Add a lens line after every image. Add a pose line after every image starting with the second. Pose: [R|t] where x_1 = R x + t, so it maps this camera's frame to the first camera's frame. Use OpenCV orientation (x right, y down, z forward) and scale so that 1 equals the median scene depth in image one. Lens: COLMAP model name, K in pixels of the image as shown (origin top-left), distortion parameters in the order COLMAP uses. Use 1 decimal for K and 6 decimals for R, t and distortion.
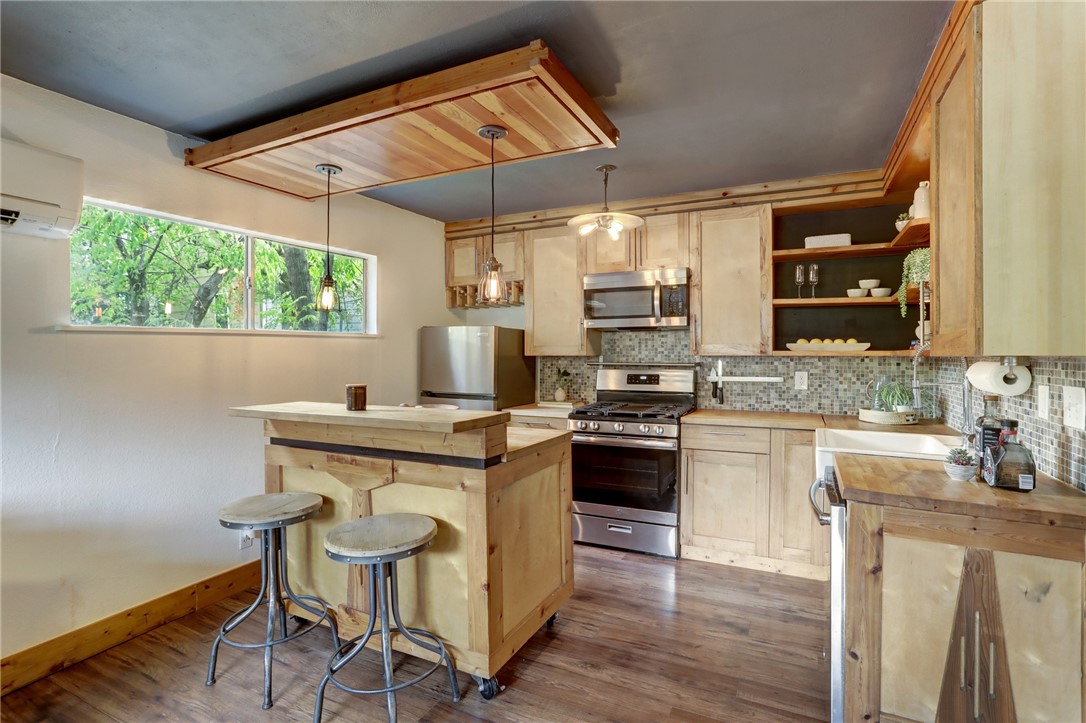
lens RADIAL K [[520.9, 0, 546.2], [0, 520.9, 350.7], [0, 0, 1]] dist [-0.056675, 0.030084]
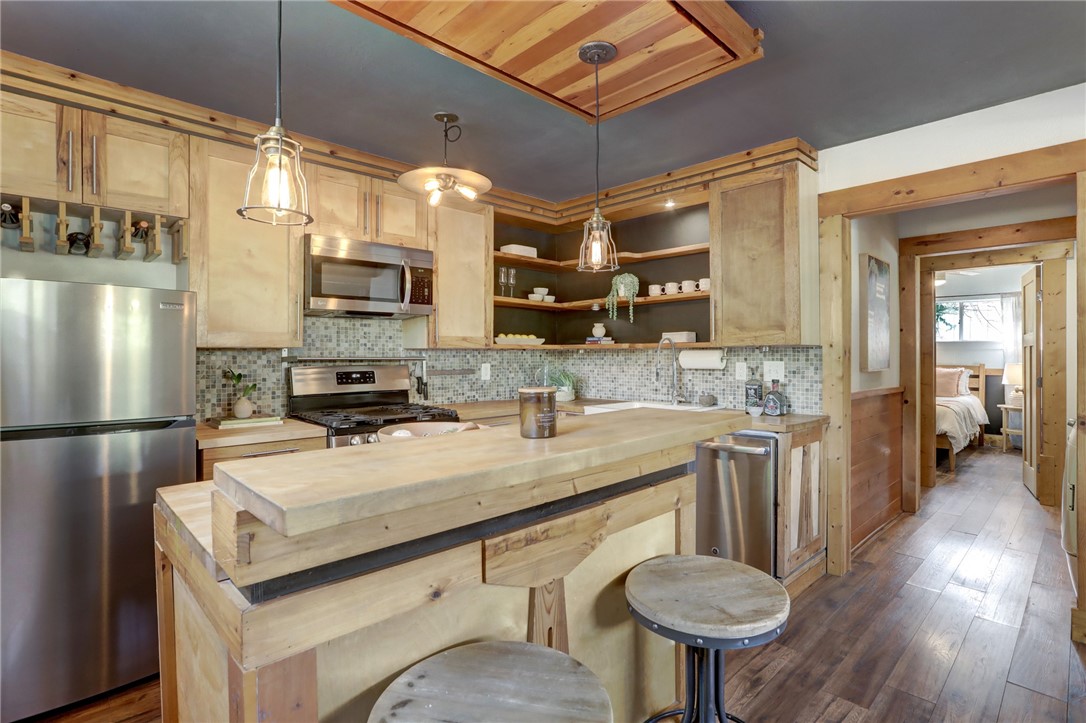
lens RADIAL K [[534.3, 0, 541.9], [0, 534.3, 353.7], [0, 0, 1]] dist [-0.063515, 0.032417]
pose [[0.343966, -0.001193, 0.938981, -0.562252], [-0.002440, 0.999995, 0.002164, 0.017670], [-0.938979, -0.003036, 0.343962, 0.520937]]
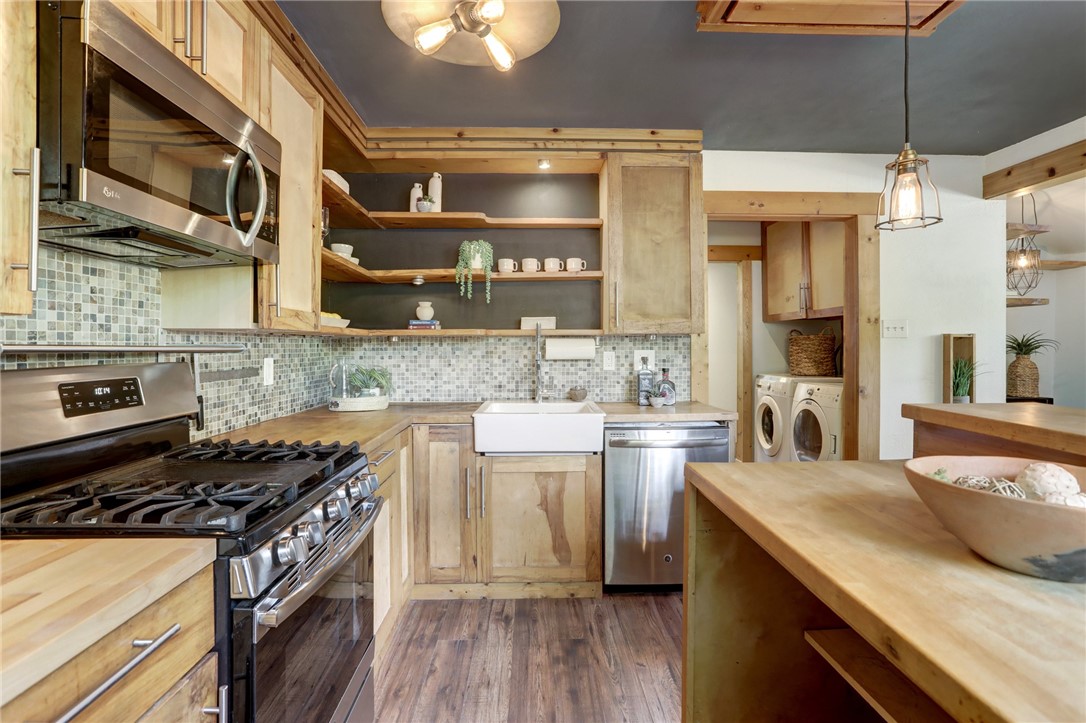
lens RADIAL K [[526.9, 0, 540.6], [0, 526.9, 347.2], [0, 0, 1]] dist [-0.061970, 0.030750]
pose [[-0.460965, -0.002461, 0.887415, -0.270383], [-0.002608, 0.999996, 0.001418, 0.026390], [-0.887414, -0.001661, -0.460970, 1.048634]]
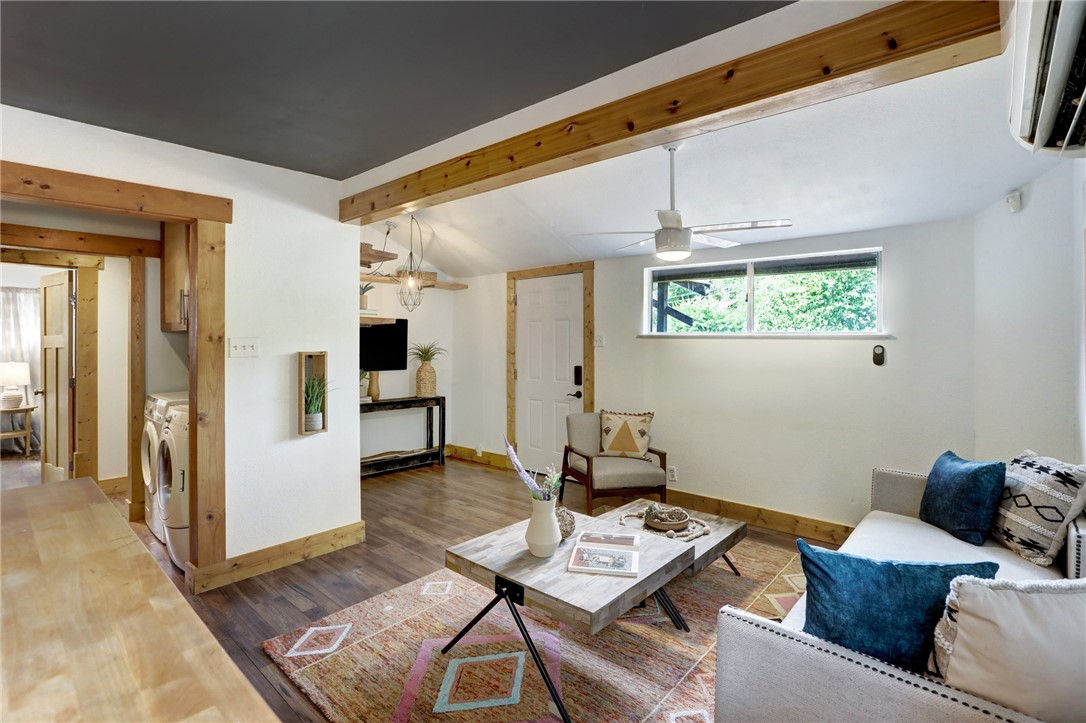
lens RADIAL K [[527.5, 0, 541.9], [0, 527.5, 335.0], [0, 0, 1]] dist [-0.056659, 0.027882]
pose [[-0.961548, 0.005939, 0.274572, -0.462116], [0.002745, 0.999924, -0.012017, -0.016921], [-0.274623, -0.010801, -0.961491, 0.748491]]
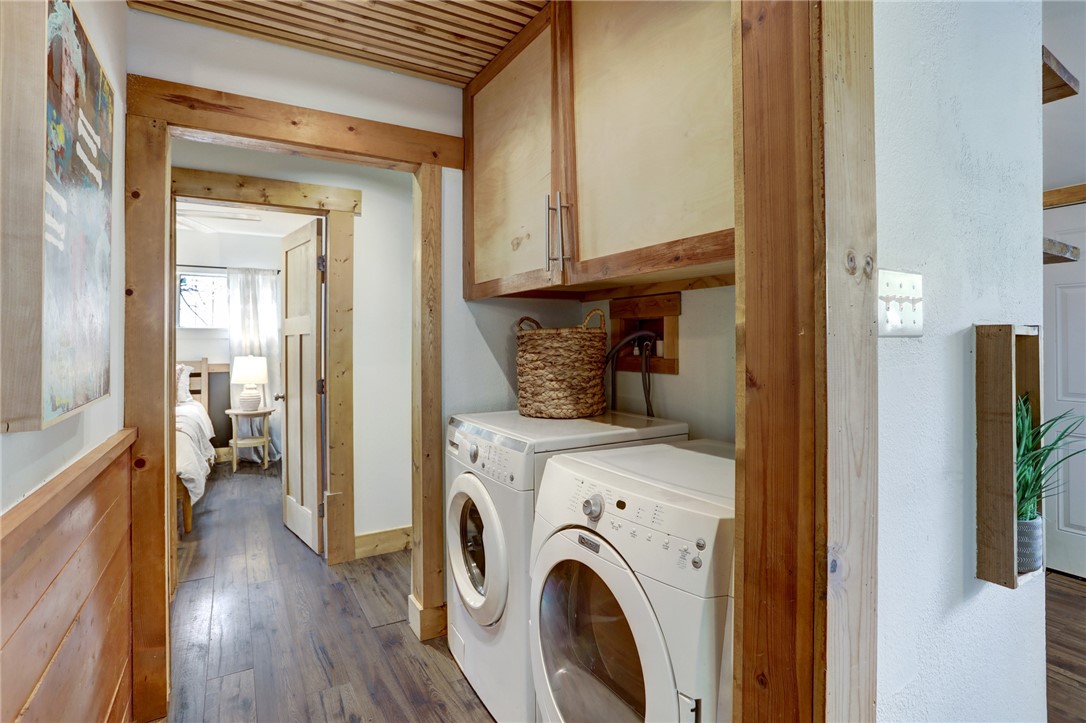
lens RADIAL K [[529.7, 0, 540.1], [0, 529.7, 332.2], [0, 0, 1]] dist [-0.056429, 0.025821]
pose [[-0.839302, 0.010861, 0.543557, 0.276709], [0.001158, 0.999834, -0.018190, 0.011544], [-0.543664, -0.014637, -0.839175, 0.352381]]
